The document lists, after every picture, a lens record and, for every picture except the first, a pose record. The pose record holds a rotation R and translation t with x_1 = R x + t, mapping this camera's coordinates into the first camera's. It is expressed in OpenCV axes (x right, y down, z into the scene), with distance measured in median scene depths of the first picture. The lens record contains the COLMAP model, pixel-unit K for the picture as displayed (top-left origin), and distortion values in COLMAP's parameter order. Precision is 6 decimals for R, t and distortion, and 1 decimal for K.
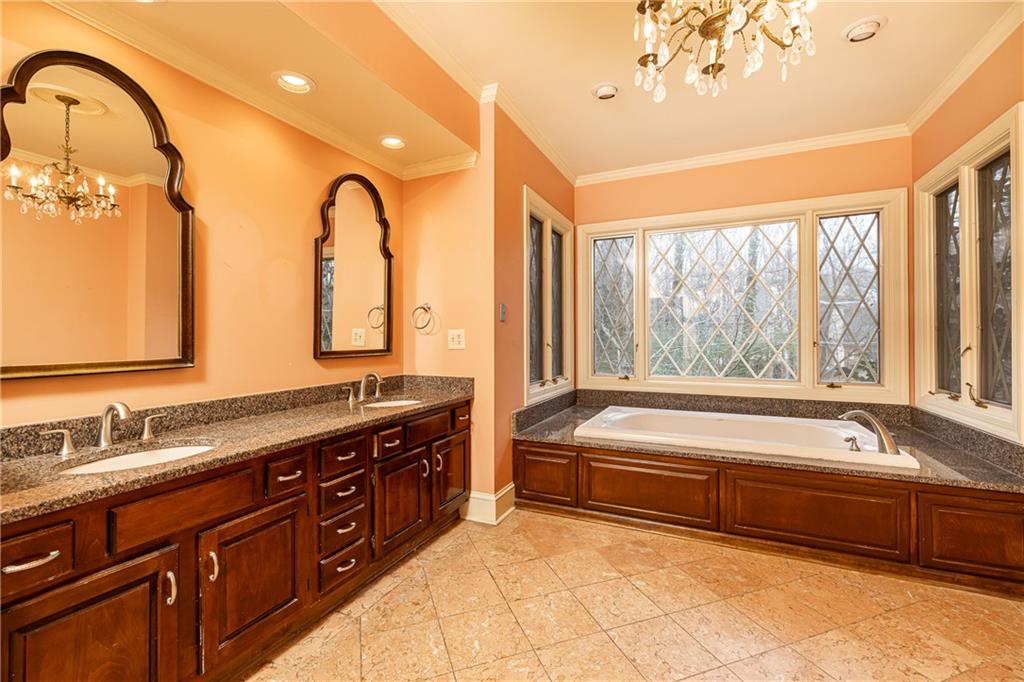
lens RADIAL K [[431.6, 0, 509.3], [0, 431.6, 336.5], [0, 0, 1]] dist [0.001166, 0.000257]
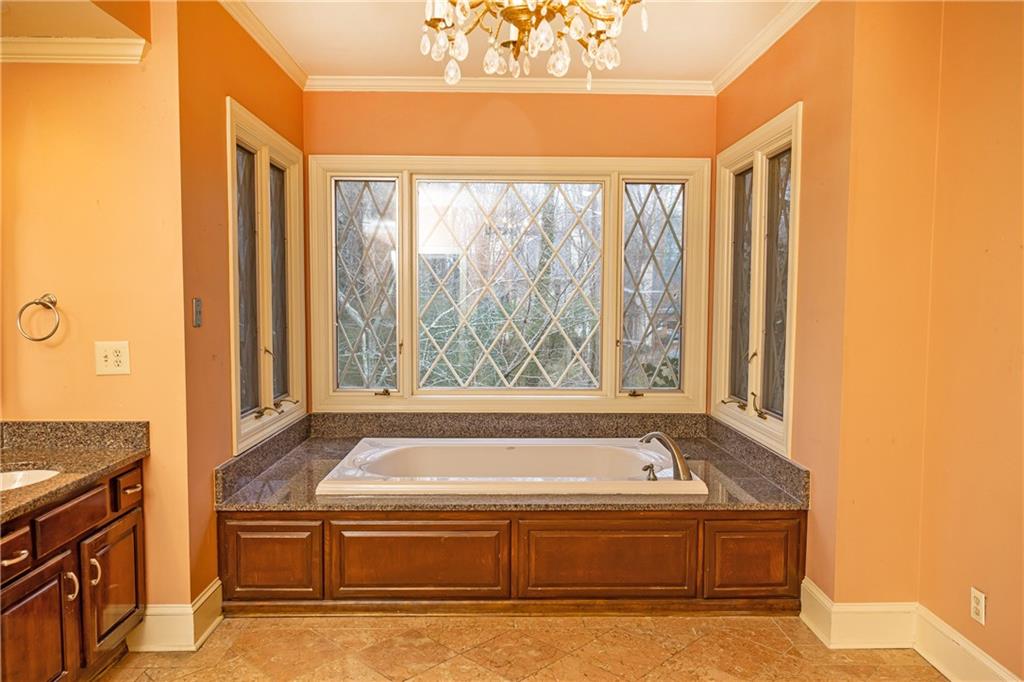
lens RADIAL K [[708.8, 0, 510.2], [0, 708.8, 342.5], [0, 0, 1]] dist [-0.000438, 0.003282]
pose [[0.895839, -0.020081, 0.443924, -0.068937], [-0.009934, 0.997824, 0.065184, -0.087440], [-0.444267, -0.062805, 0.893690, -0.109281]]
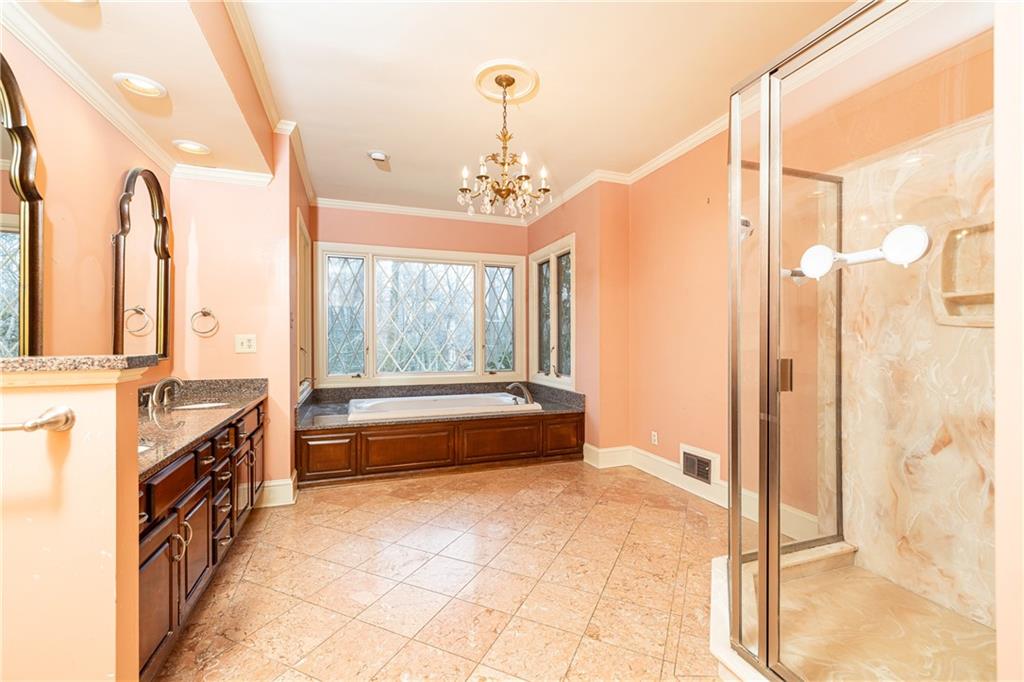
lens RADIAL K [[437.9, 0, 512.0], [0, 437.9, 341.0], [0, 0, 1]] dist [0.001719, 0.000300]
pose [[0.700602, 0.003332, 0.713545, -0.458802], [-0.000815, 0.999992, -0.003870, 0.004088], [-0.713552, 0.002130, 0.700599, -0.240942]]
